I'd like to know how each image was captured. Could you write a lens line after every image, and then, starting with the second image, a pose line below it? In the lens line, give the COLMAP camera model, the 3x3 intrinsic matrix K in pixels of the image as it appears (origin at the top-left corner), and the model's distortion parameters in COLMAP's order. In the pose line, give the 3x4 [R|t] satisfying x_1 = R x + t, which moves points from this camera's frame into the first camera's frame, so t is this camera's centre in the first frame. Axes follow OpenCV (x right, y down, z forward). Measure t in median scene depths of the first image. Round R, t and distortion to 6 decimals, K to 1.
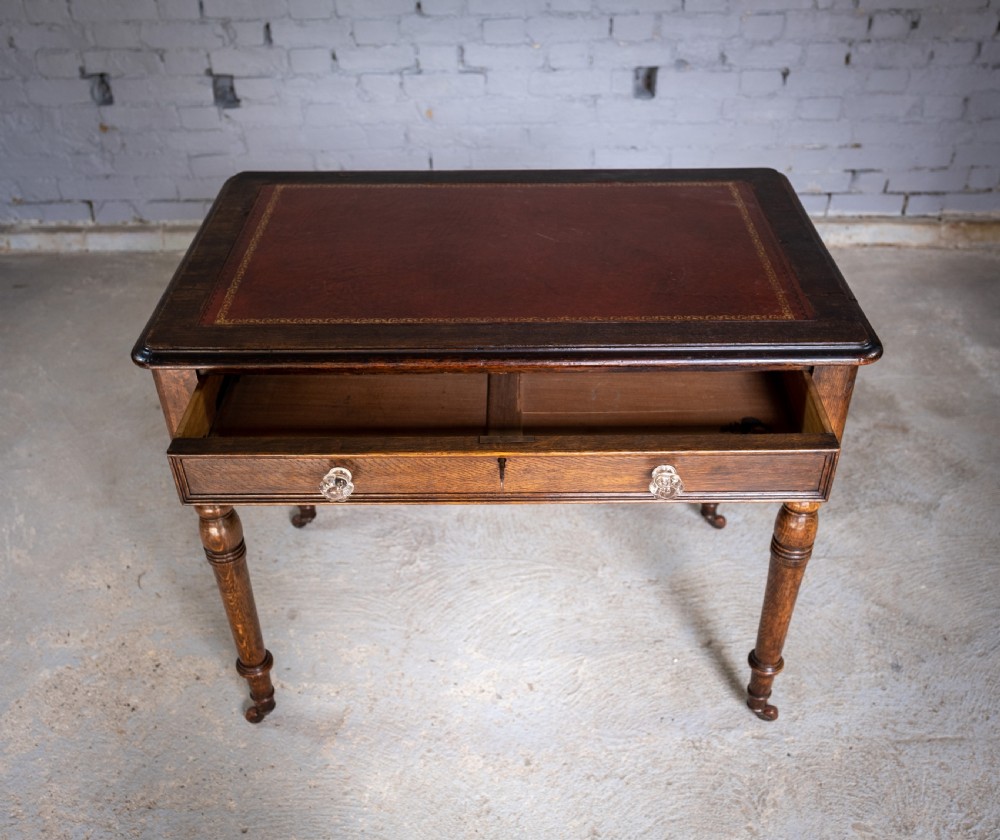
lens RADIAL K [[1017.0, 0, 502.0], [0, 1017.0, 423.7], [0, 0, 1]] dist [-0.019553, 0.000000]
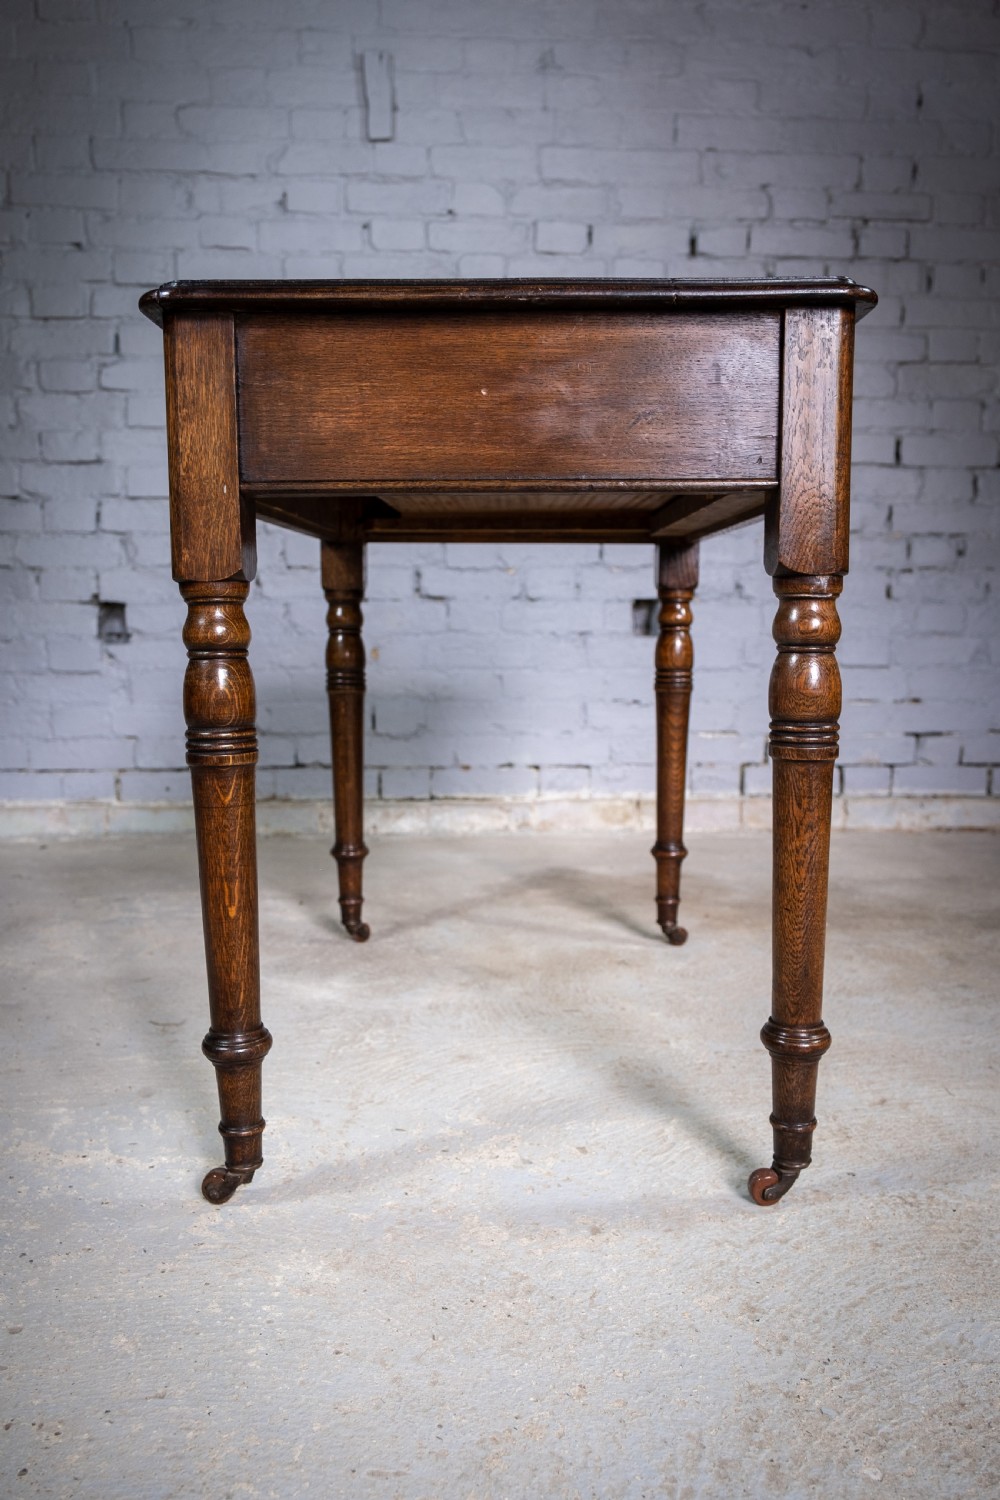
lens RADIAL K [[1273.8, 0, 498.1], [0, 1273.8, 752.2], [0, 0, 1]] dist [-0.018212, 0.003690]
pose [[0.998022, 0.006829, 0.062492, -0.040530], [0.025460, 0.864991, -0.501141, 0.274028], [-0.057478, 0.501741, 0.863106, 0.201573]]
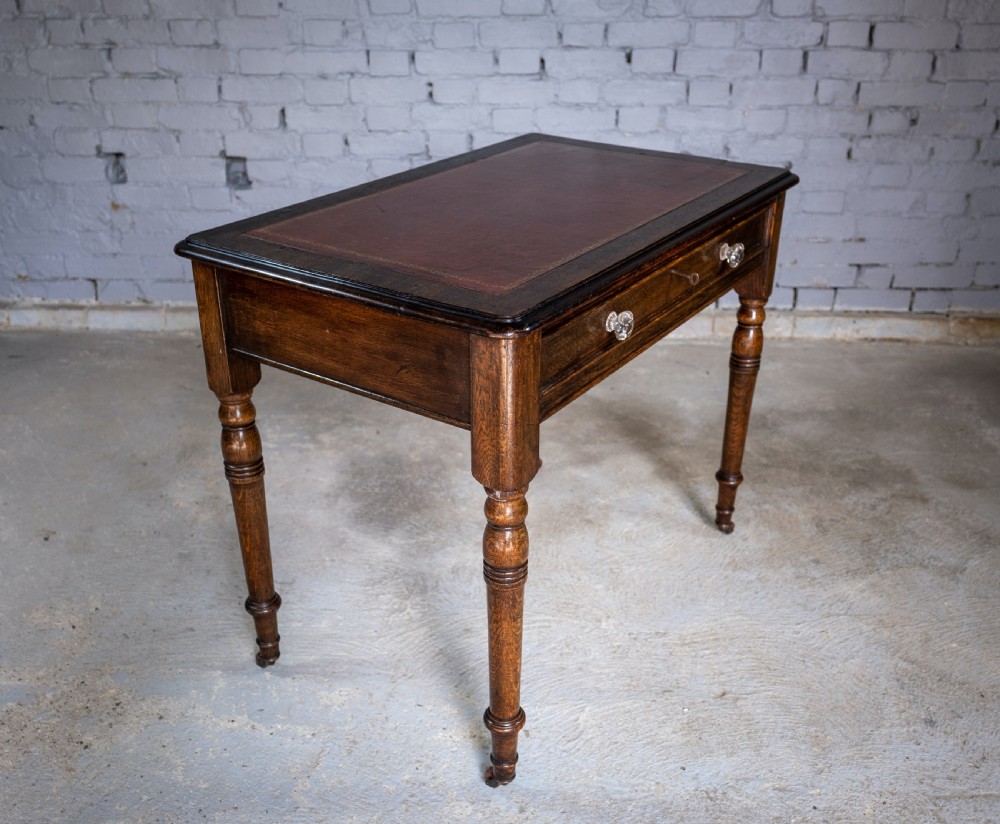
lens RADIAL K [[1030.2, 0, 503.3], [0, 1030.2, 410.7], [0, 0, 1]] dist [-0.006362, 0.000000]
pose [[0.999744, 0.022338, -0.003516, 0.002621], [-0.022605, 0.983100, -0.181668, 0.094659], [-0.000602, 0.181701, 0.983354, 0.028890]]
